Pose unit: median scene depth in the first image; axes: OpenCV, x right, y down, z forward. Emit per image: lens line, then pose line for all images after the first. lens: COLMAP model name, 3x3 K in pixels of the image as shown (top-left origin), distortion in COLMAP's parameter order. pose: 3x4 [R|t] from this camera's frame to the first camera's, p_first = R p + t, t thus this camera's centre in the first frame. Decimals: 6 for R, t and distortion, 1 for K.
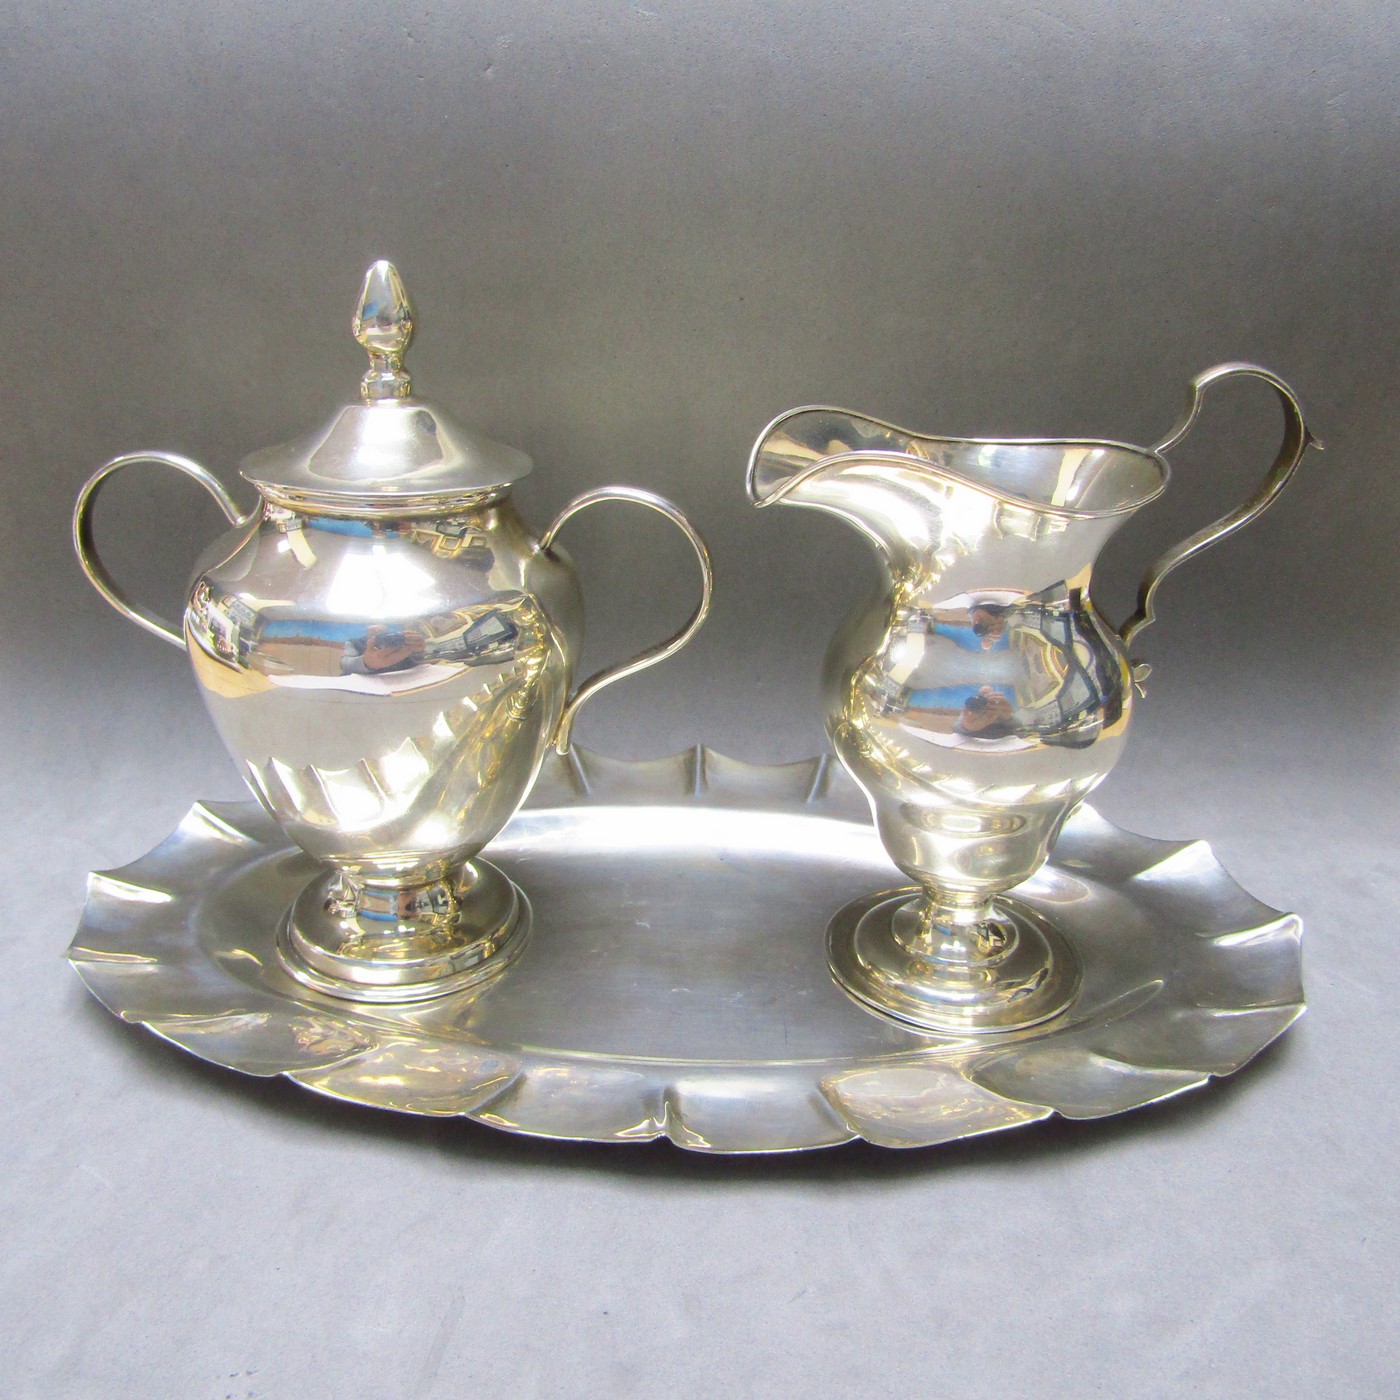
lens RADIAL K [[1304.3, 0, 693.4], [0, 1304.3, 697.0], [0, 0, 1]] dist [-0.001292, -0.004042]
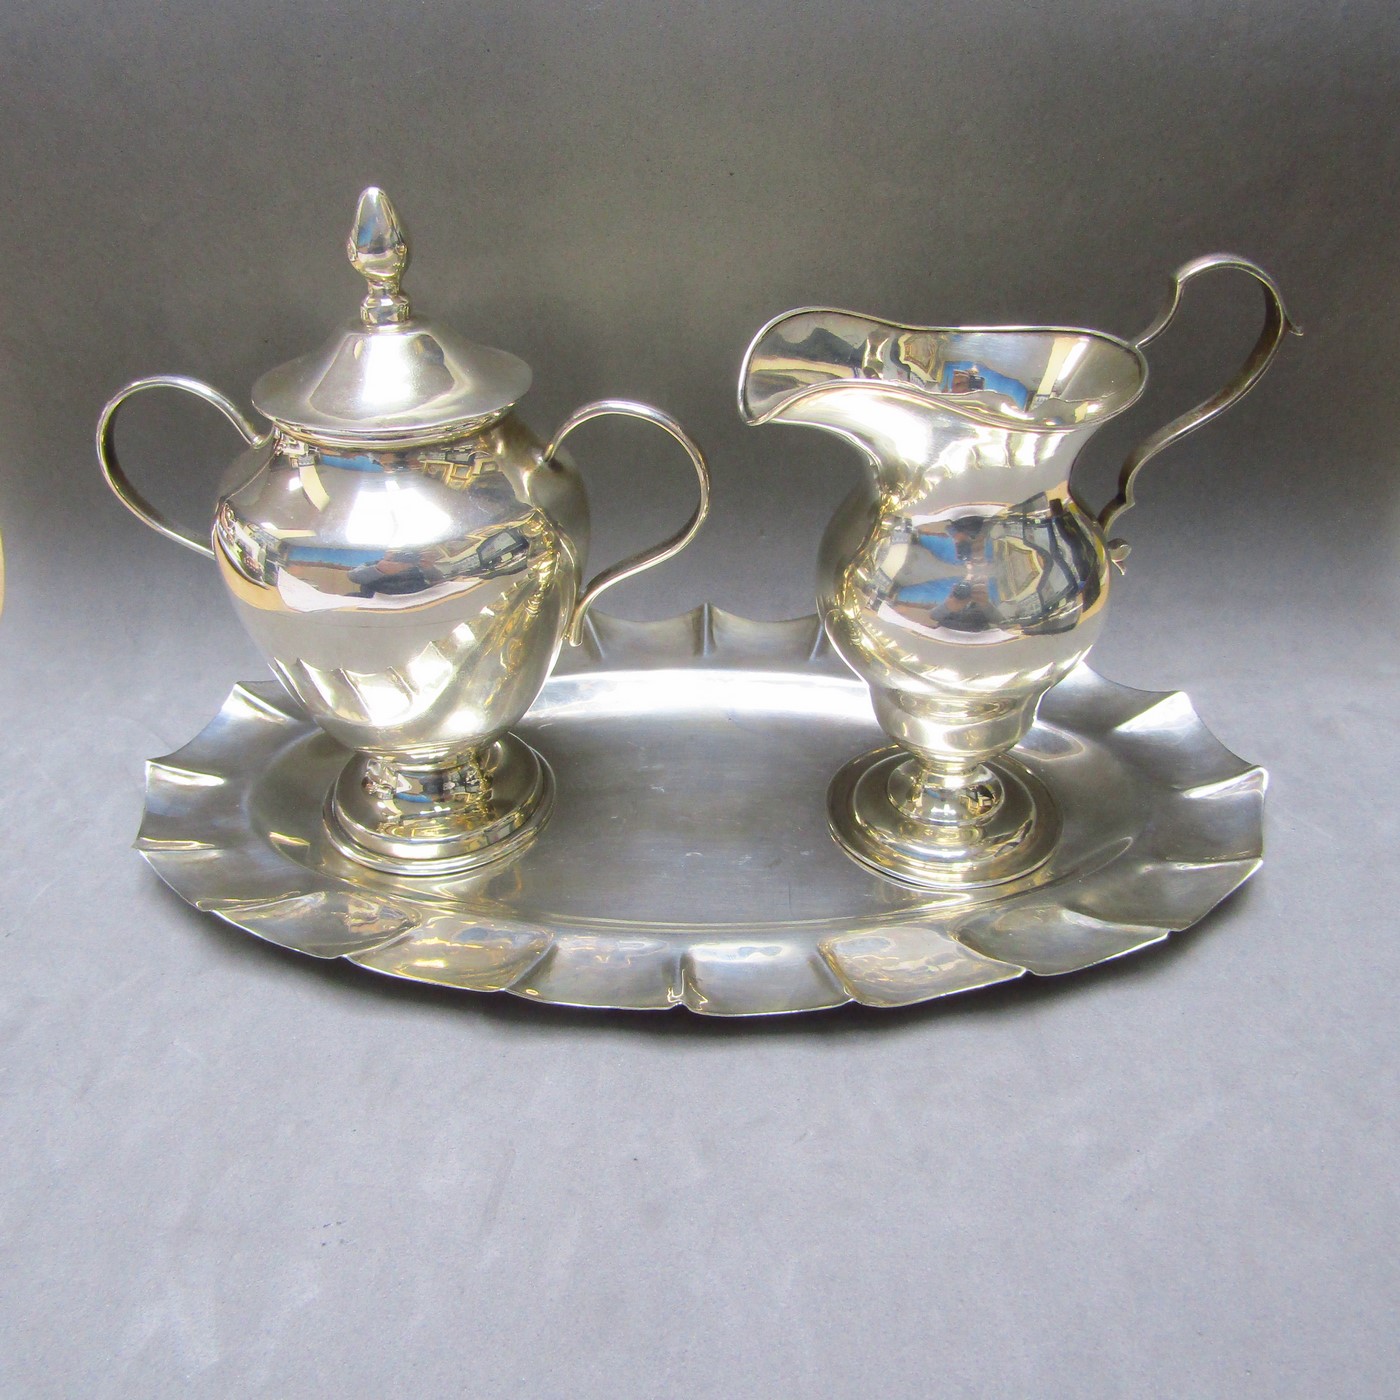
lens RADIAL K [[1304.3, 0, 693.4], [0, 1304.3, 697.0], [0, 0, 1]] dist [-0.001292, -0.004042]
pose [[0.999294, -0.033075, -0.017806, 0.014752], [0.035702, 0.983667, 0.176422, -0.107390], [0.011680, -0.176933, 0.984154, -0.060945]]
